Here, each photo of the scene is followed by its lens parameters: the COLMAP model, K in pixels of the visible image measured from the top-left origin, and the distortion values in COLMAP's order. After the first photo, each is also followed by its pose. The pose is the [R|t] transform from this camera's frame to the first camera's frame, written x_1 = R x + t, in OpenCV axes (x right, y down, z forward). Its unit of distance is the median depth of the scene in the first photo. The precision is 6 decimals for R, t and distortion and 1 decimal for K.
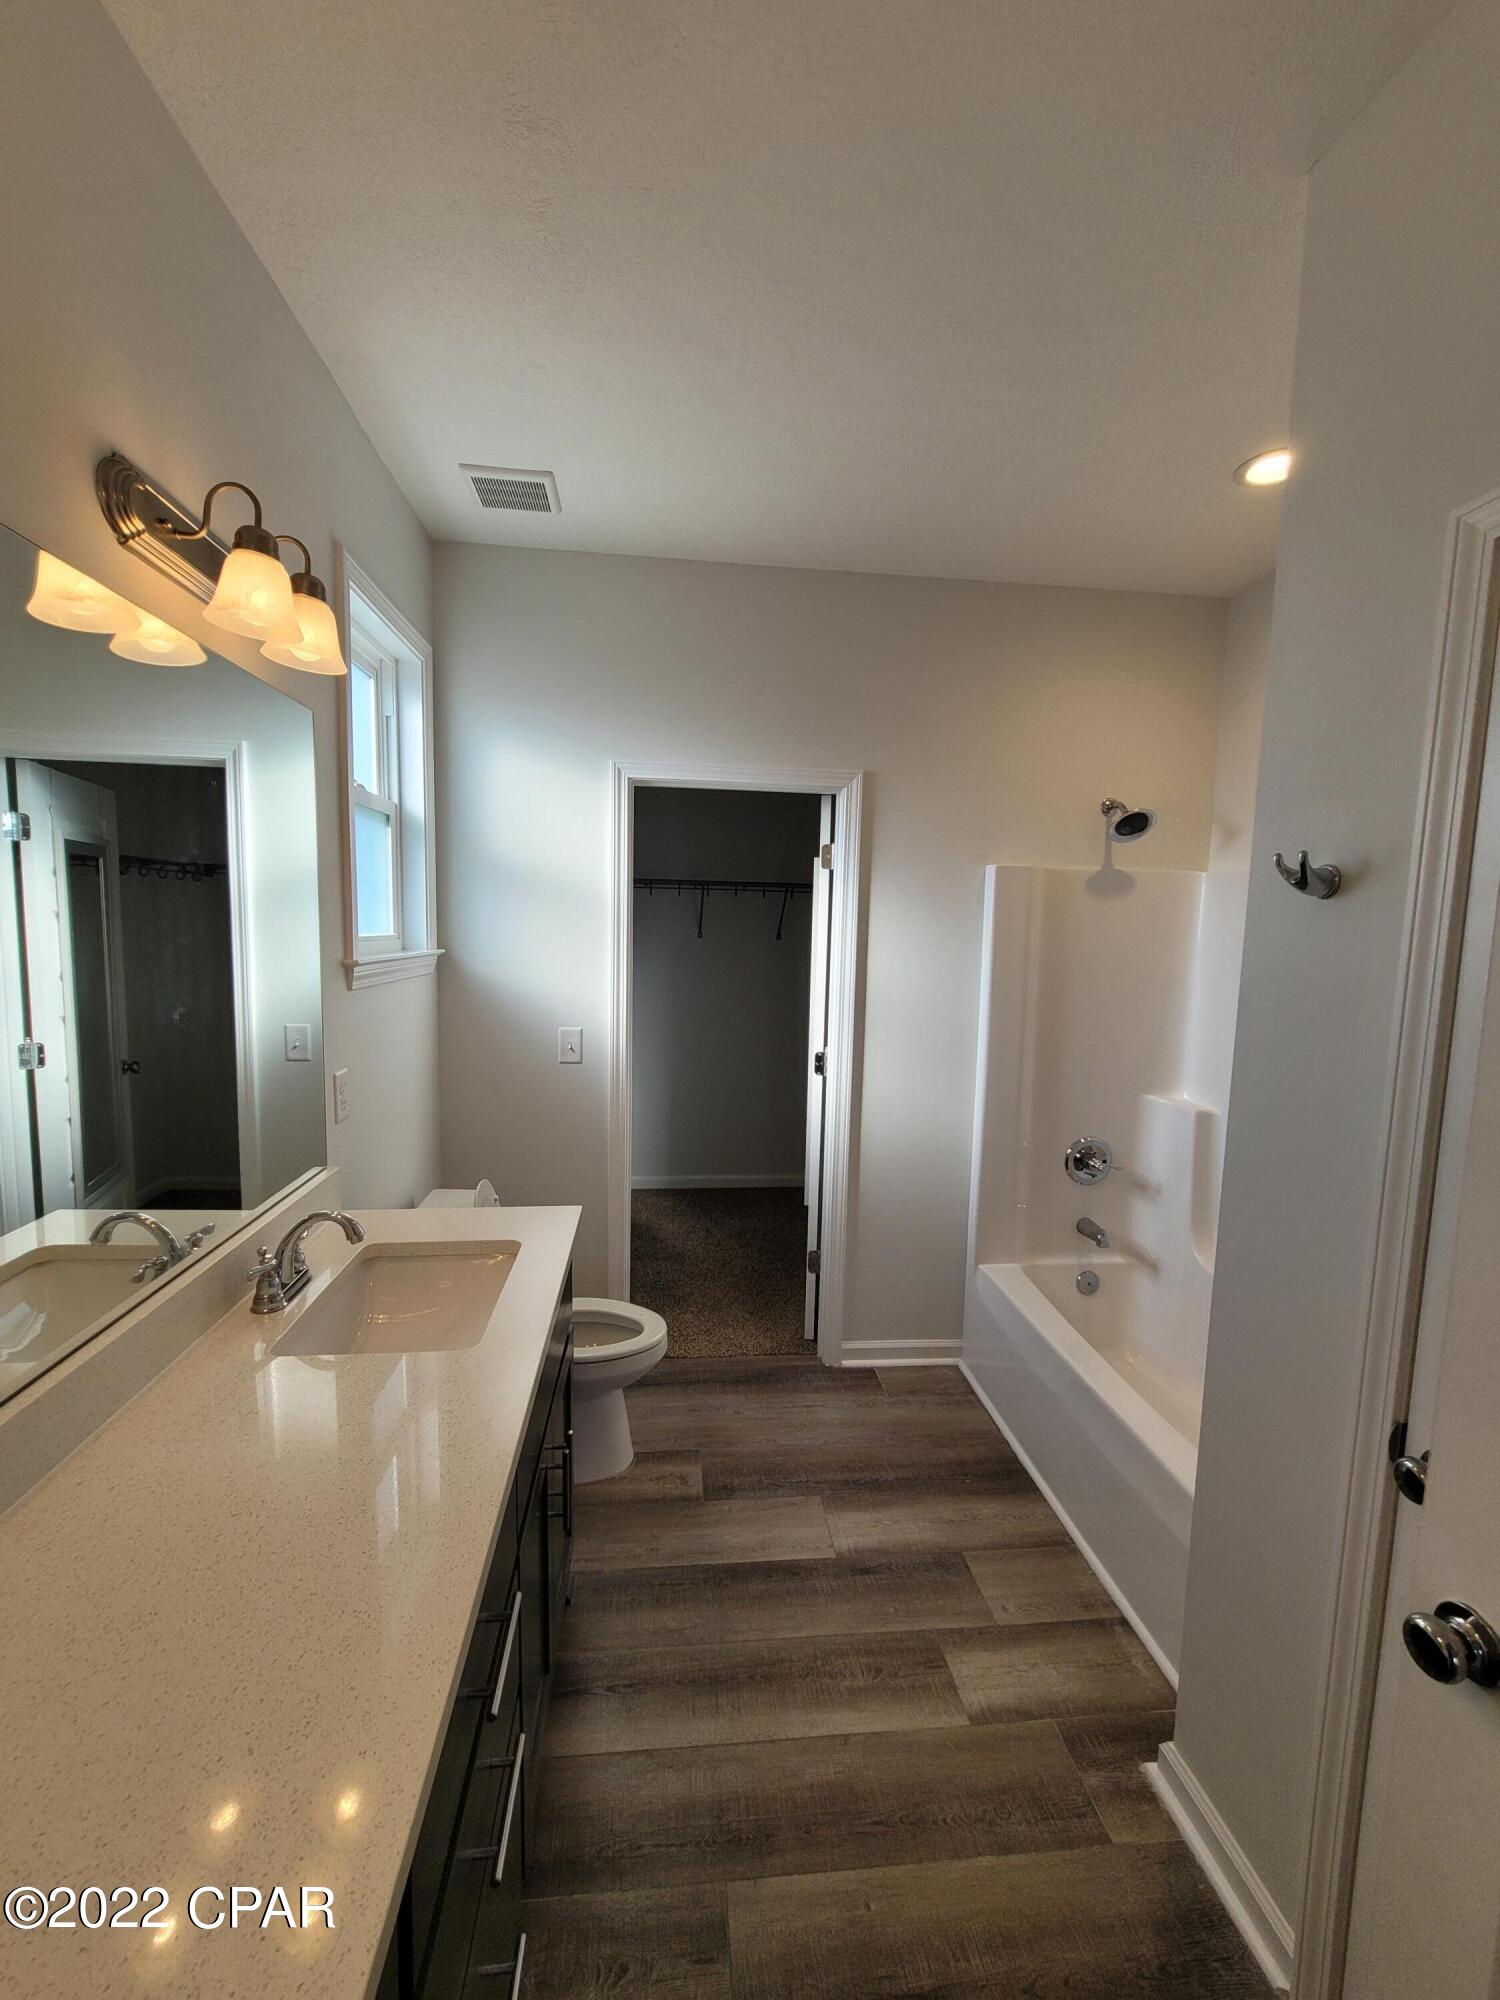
lens RADIAL K [[818.1, 0, 756.4], [0, 818.1, 1010.2], [0, 0, 1]] dist [-0.001605, 0.001661]
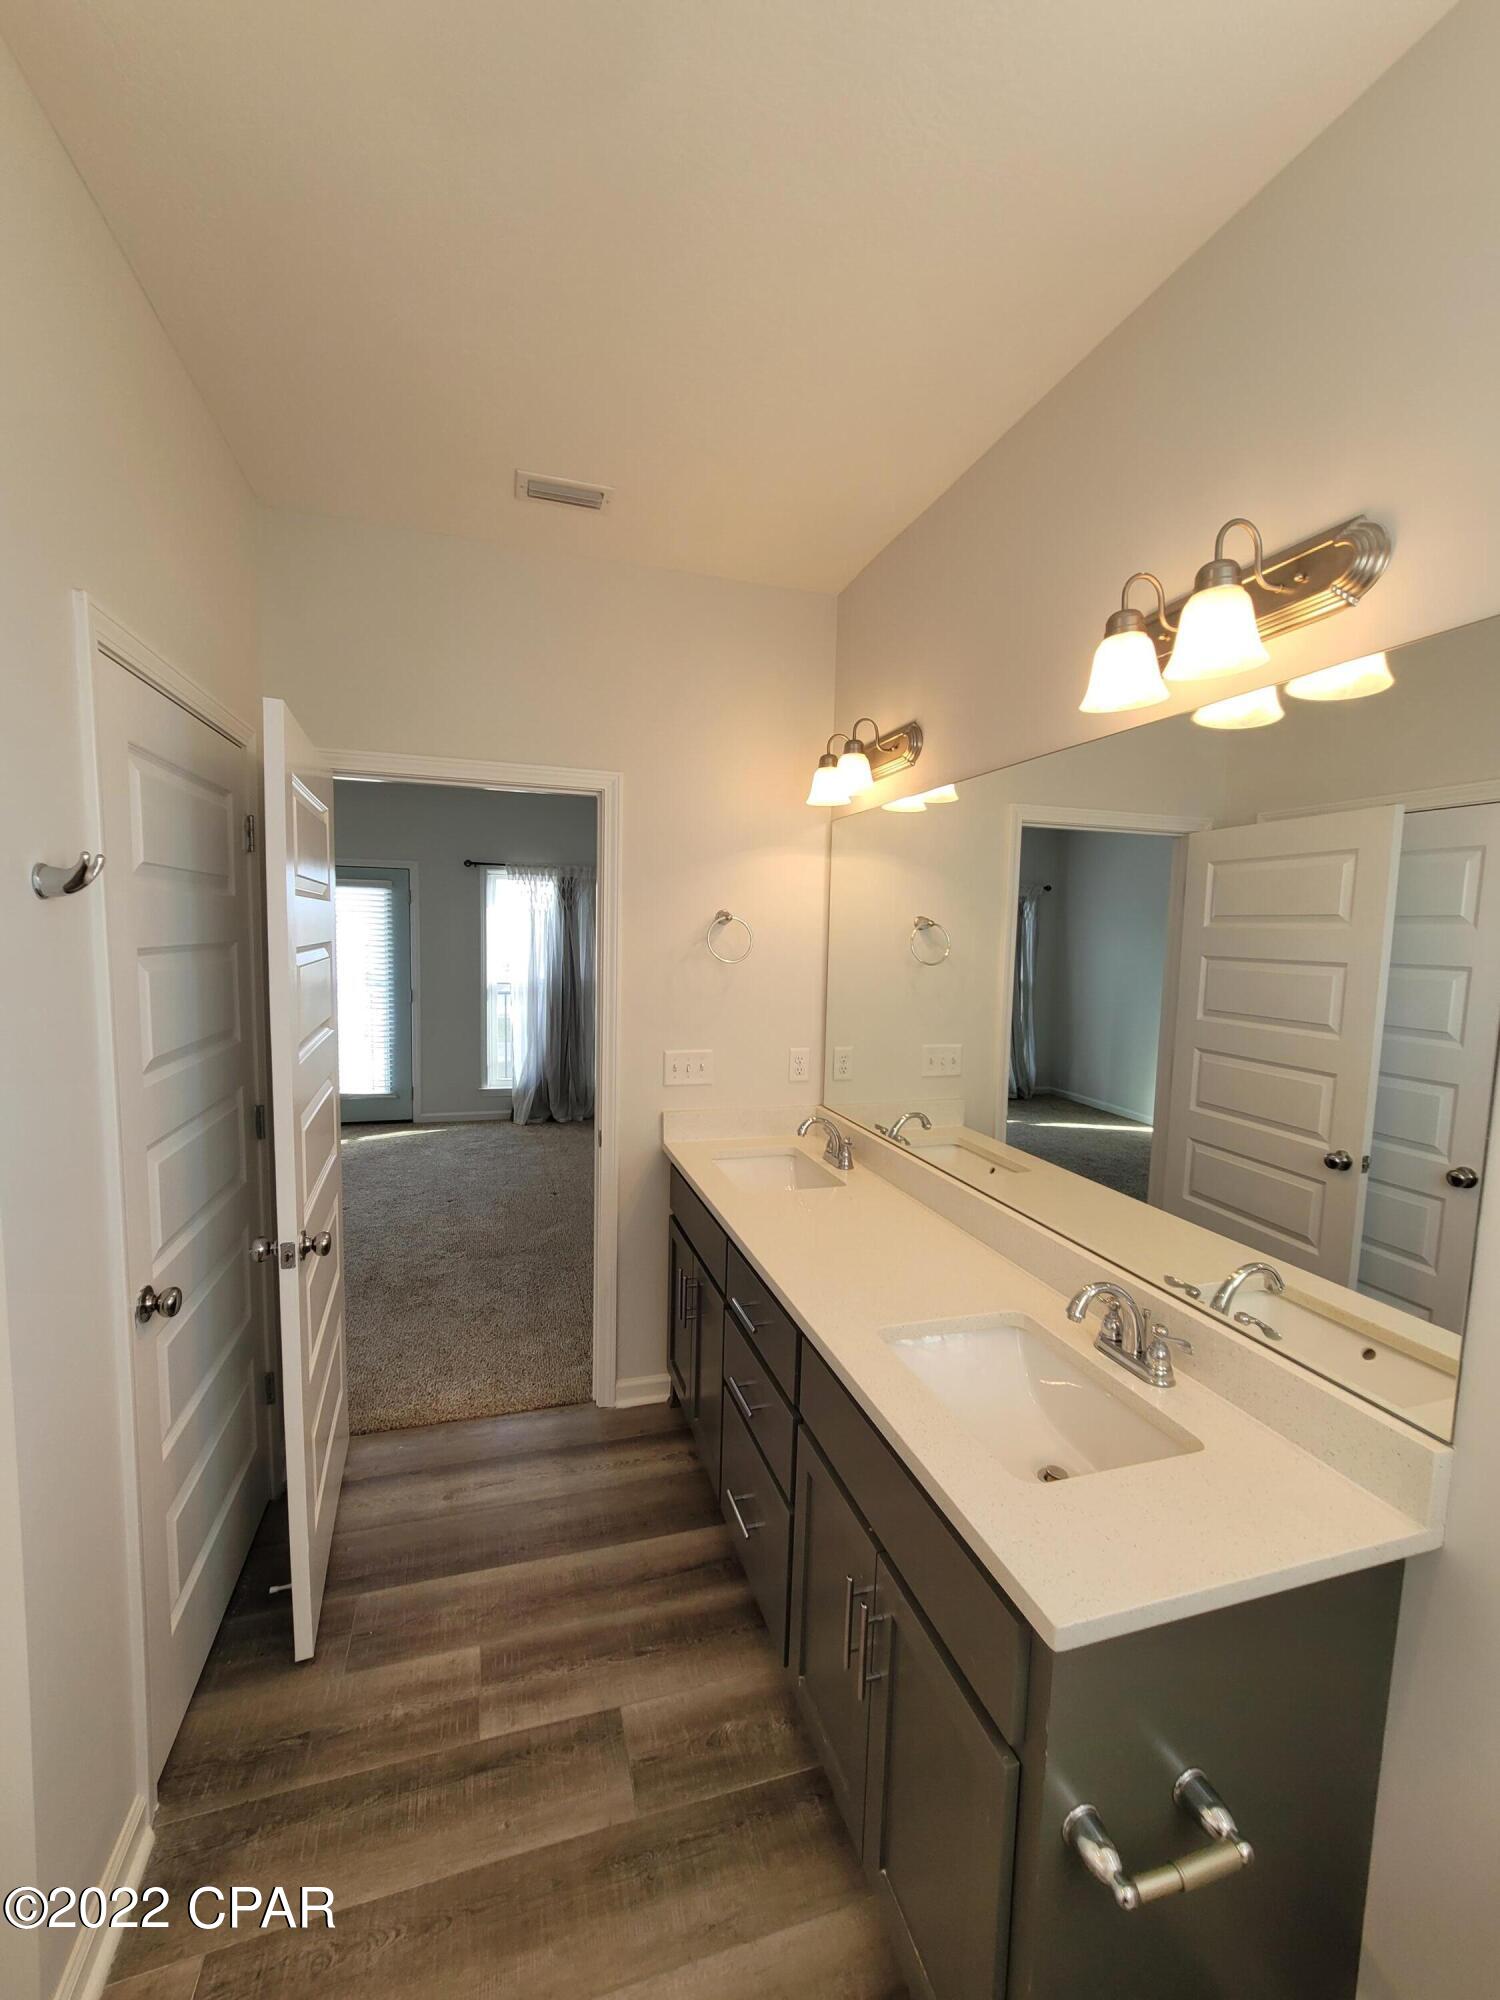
lens RADIAL K [[818.1, 0, 739.1], [0, 818.1, 1002.9], [0, 0, 1]] dist [-0.001605, 0.001661]
pose [[-0.981463, -0.029133, -0.189422, 0.051805], [-0.066226, 0.979048, 0.192562, -0.172197], [0.179843, 0.201537, -0.962829, 1.414362]]
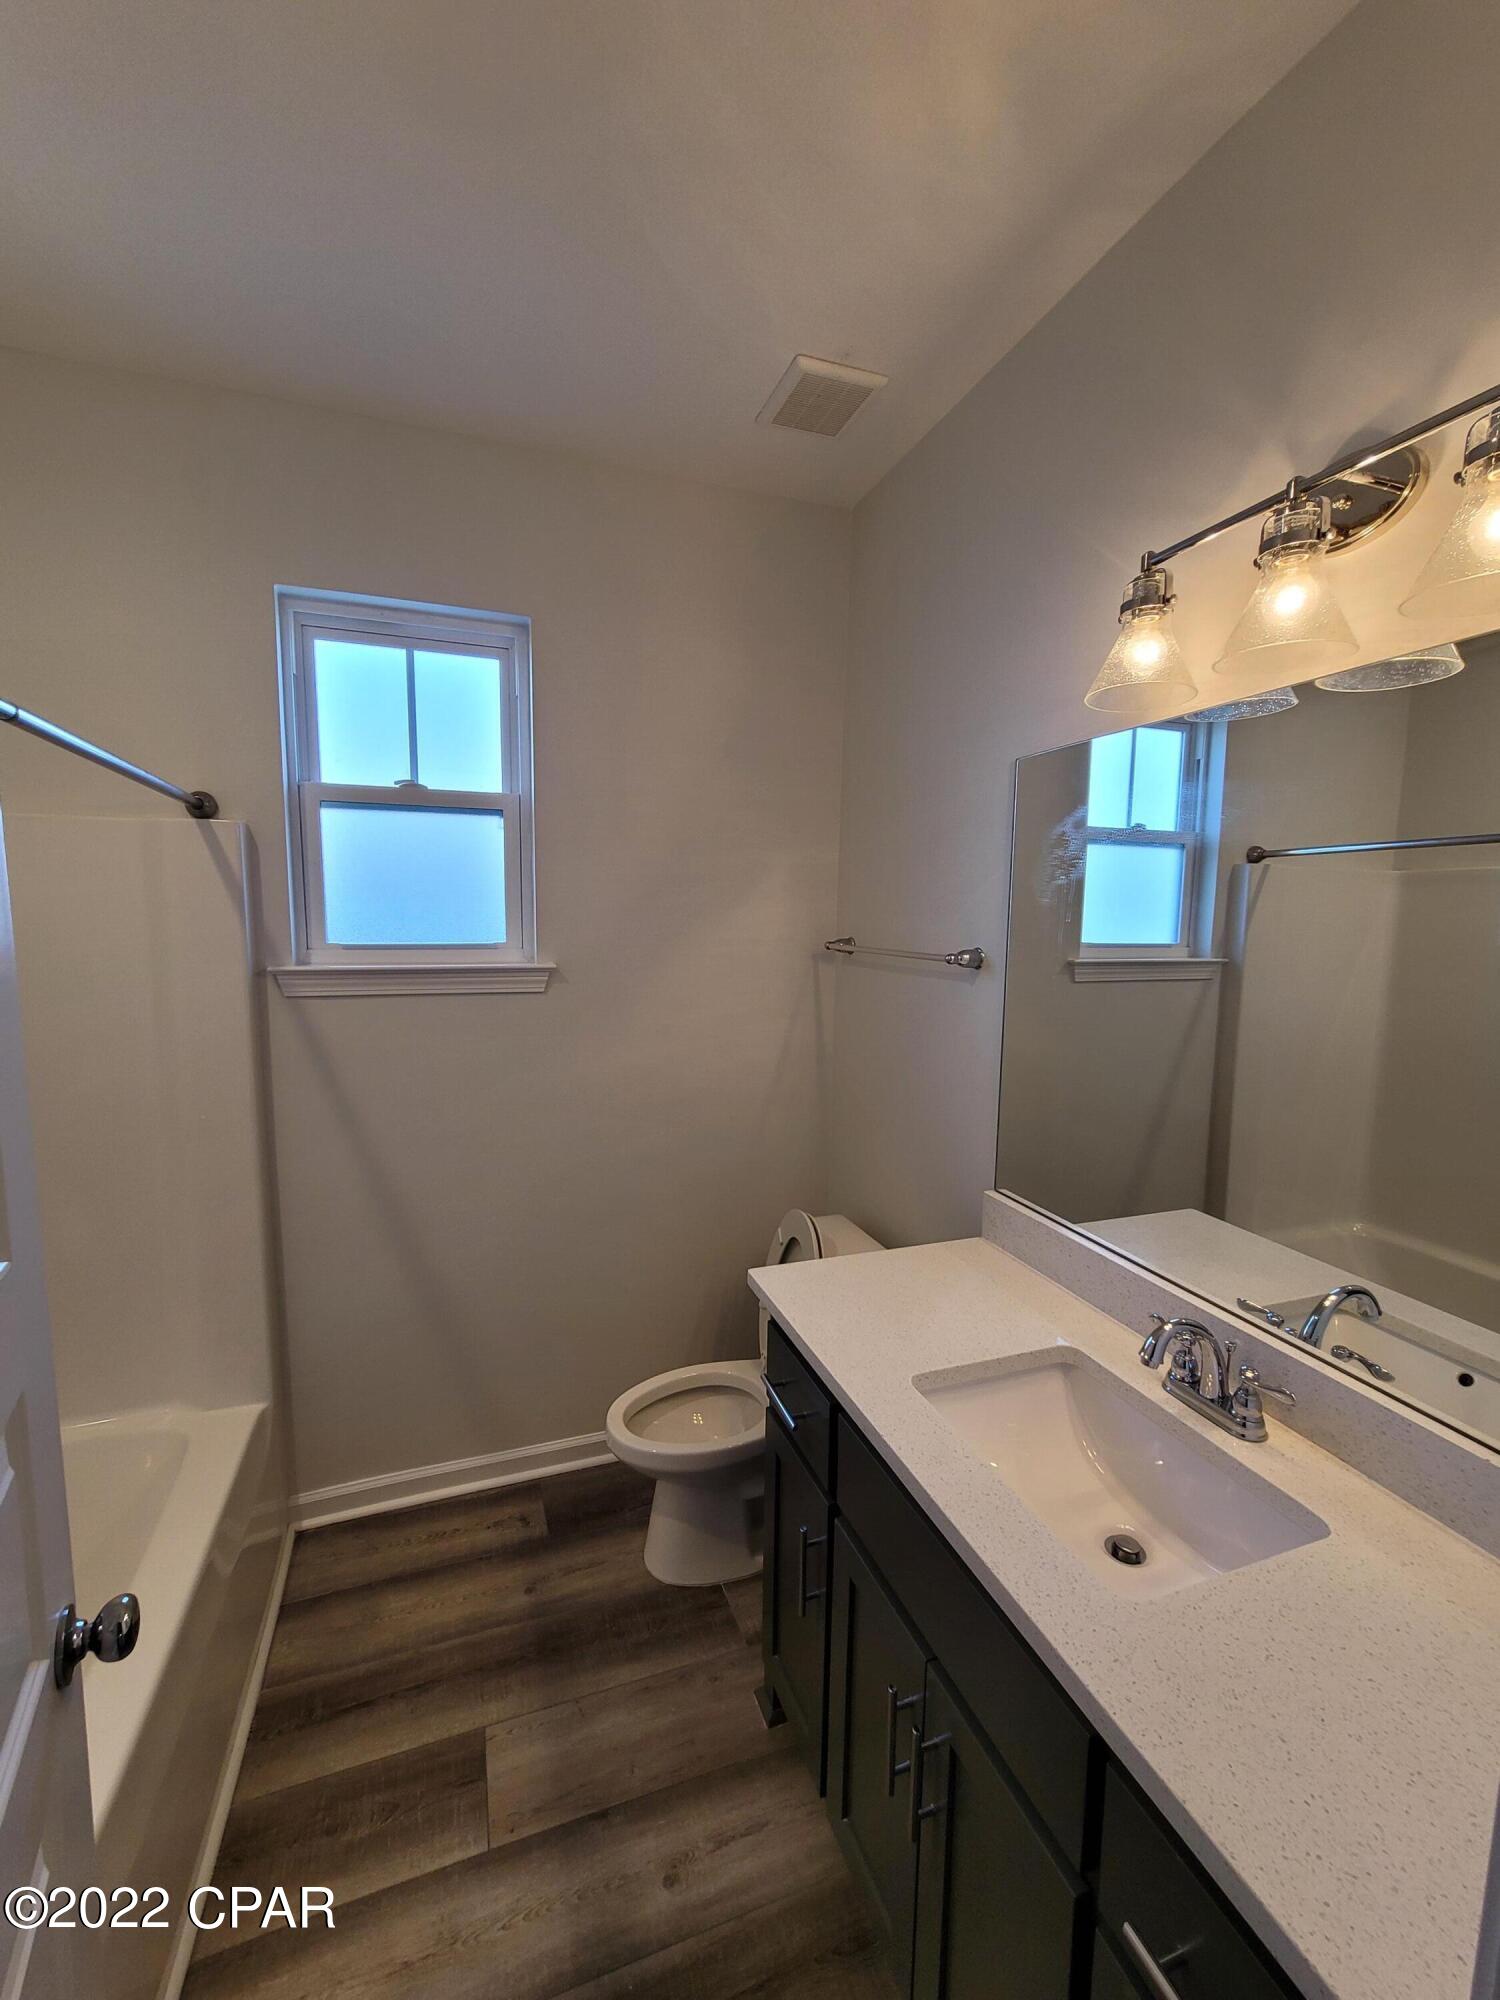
lens RADIAL K [[818.1, 0, 711.4], [0, 818.1, 983.1], [0, 0, 1]] dist [-0.001605, 0.001661]
pose [[-0.976670, -0.012682, -0.214372, 0.066082], [-0.056679, 0.978080, 0.200368, -0.155170], [0.207132, 0.207844, -0.955980, 1.272949]]
